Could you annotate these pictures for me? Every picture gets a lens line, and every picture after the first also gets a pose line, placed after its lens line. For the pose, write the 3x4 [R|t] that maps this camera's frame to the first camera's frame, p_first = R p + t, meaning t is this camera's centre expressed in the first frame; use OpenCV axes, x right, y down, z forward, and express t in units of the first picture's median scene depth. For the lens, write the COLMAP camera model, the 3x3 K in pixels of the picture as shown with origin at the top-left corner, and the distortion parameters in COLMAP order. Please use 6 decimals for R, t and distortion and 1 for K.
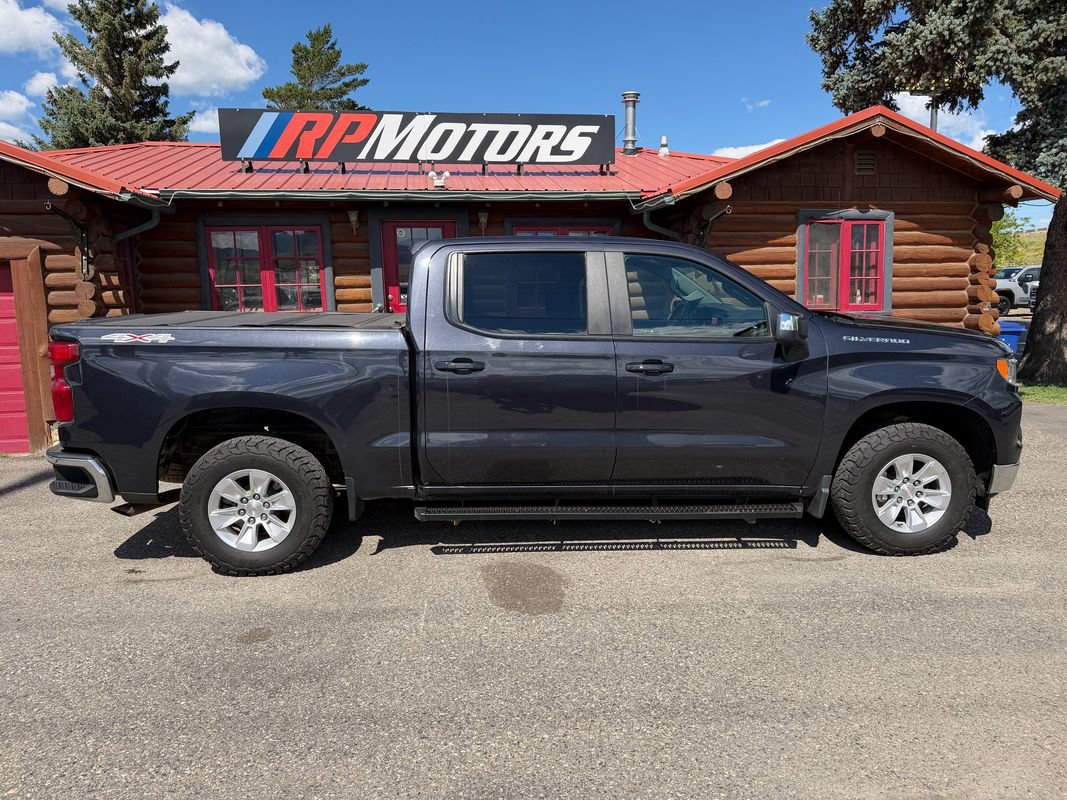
lens RADIAL K [[737.5, 0, 545.9], [0, 737.5, 435.3], [0, 0, 1]] dist [0.020694, -0.022173]
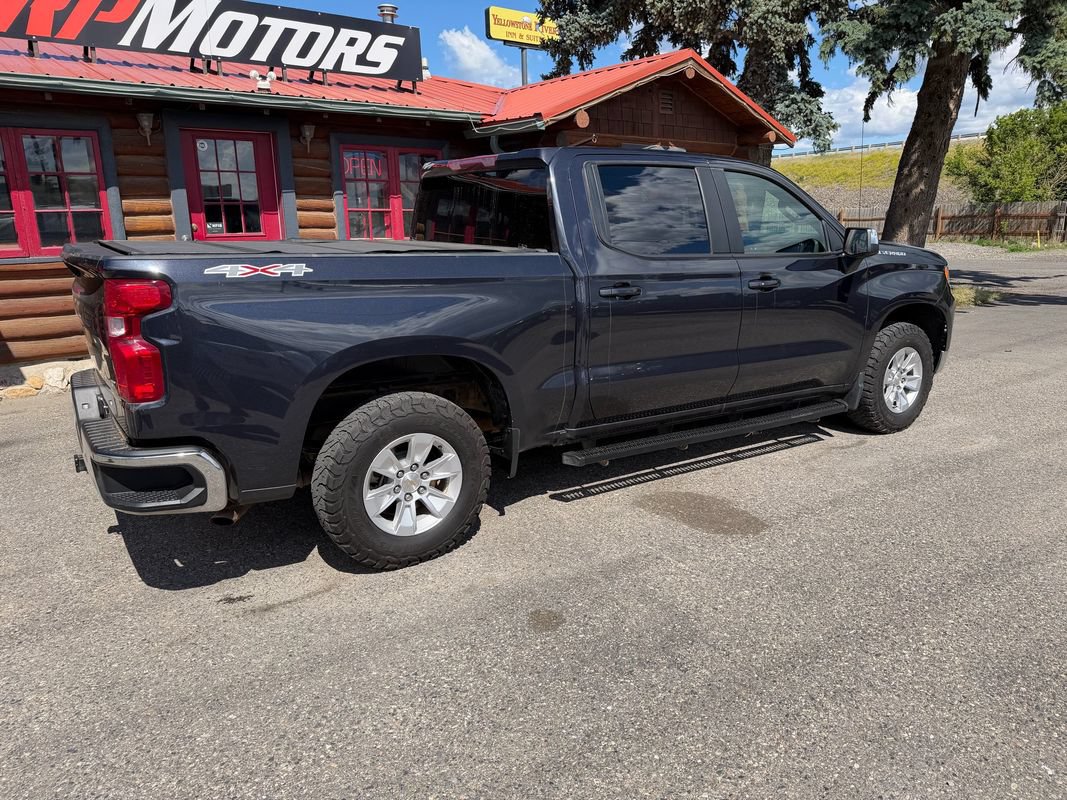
lens RADIAL K [[737.5, 0, 545.7], [0, 737.5, 419.6], [0, 0, 1]] dist [0.020694, -0.022173]
pose [[0.864900, -0.129155, 0.485044, -0.573793], [0.100927, 0.991341, 0.084002, -0.017835], [-0.491693, -0.023699, 0.870446, 0.211423]]
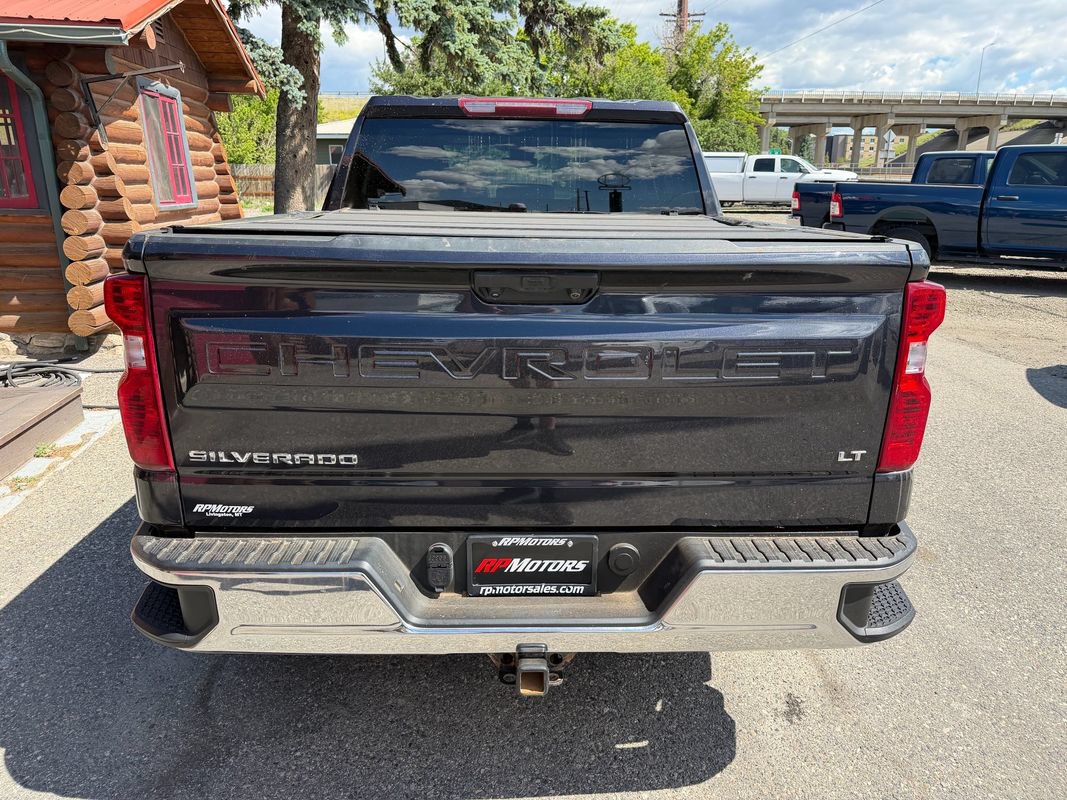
lens RADIAL K [[737.5, 0, 538.6], [0, 737.5, 417.9], [0, 0, 1]] dist [0.020694, -0.022173]
pose [[0.047084, -0.298283, 0.953316, -0.927715], [0.192995, 0.939108, 0.284306, -0.179850], [-0.980069, 0.170599, 0.101784, 1.005254]]
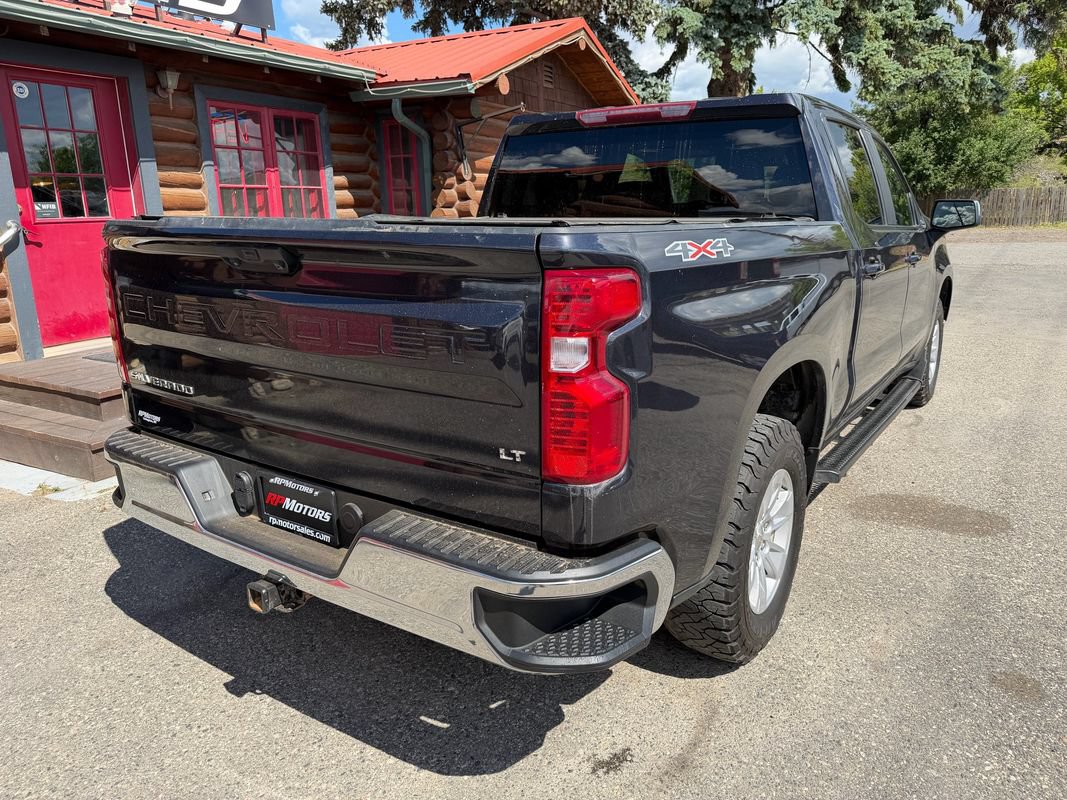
lens RADIAL K [[737.5, 0, 533.8], [0, 737.5, 417.9], [0, 0, 1]] dist [0.020694, -0.022173]
pose [[0.614657, -0.214119, 0.759177, -0.825985], [0.164467, 0.976088, 0.142139, -0.094250], [-0.771458, 0.037493, 0.635175, 0.682052]]
